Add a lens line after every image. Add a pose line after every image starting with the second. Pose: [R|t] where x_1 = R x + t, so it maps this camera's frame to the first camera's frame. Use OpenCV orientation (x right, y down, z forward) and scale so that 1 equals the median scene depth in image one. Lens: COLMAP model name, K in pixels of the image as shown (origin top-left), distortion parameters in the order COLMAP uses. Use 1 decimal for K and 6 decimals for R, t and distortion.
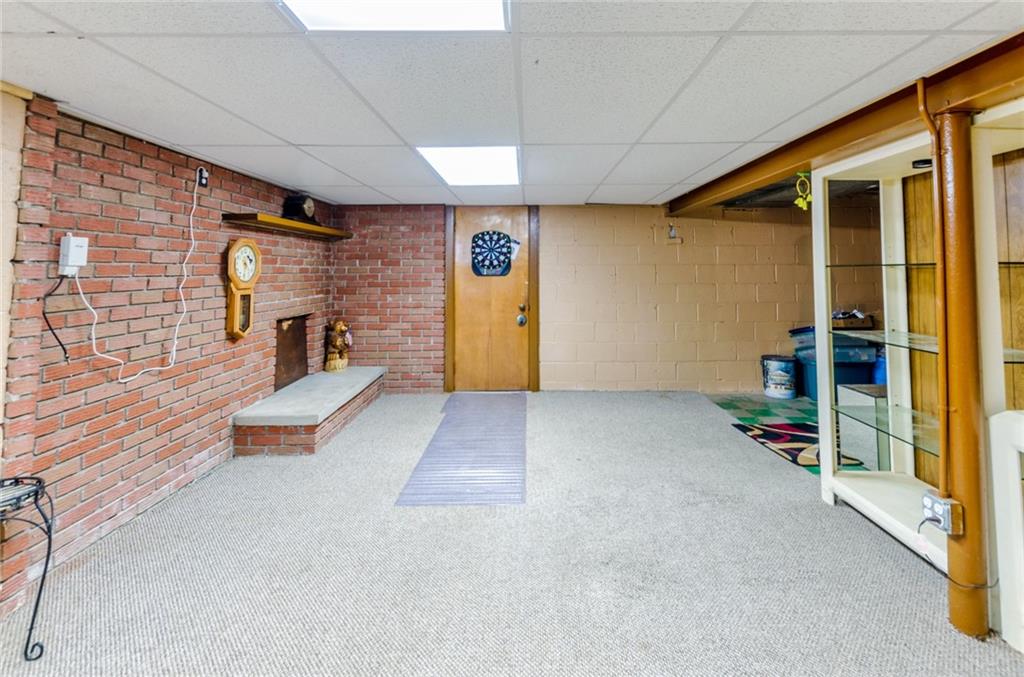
lens RADIAL K [[472.8, 0, 509.6], [0, 472.8, 282.7], [0, 0, 1]] dist [0.000247, -0.000665]
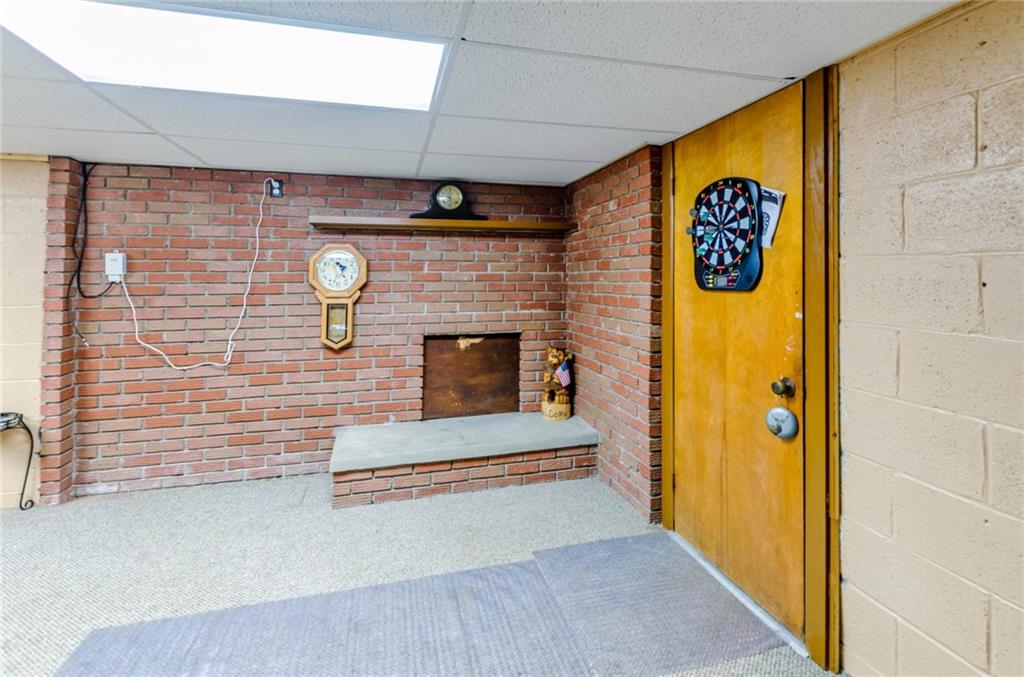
lens RADIAL K [[472.8, 0, 509.6], [0, 472.8, 282.7], [0, 0, 1]] dist [0.000247, -0.000665]
pose [[0.294218, 0.011290, -0.955672, 0.297389], [-0.023880, 0.999705, 0.004458, -0.019394], [0.955440, 0.021510, 0.294401, 0.716767]]
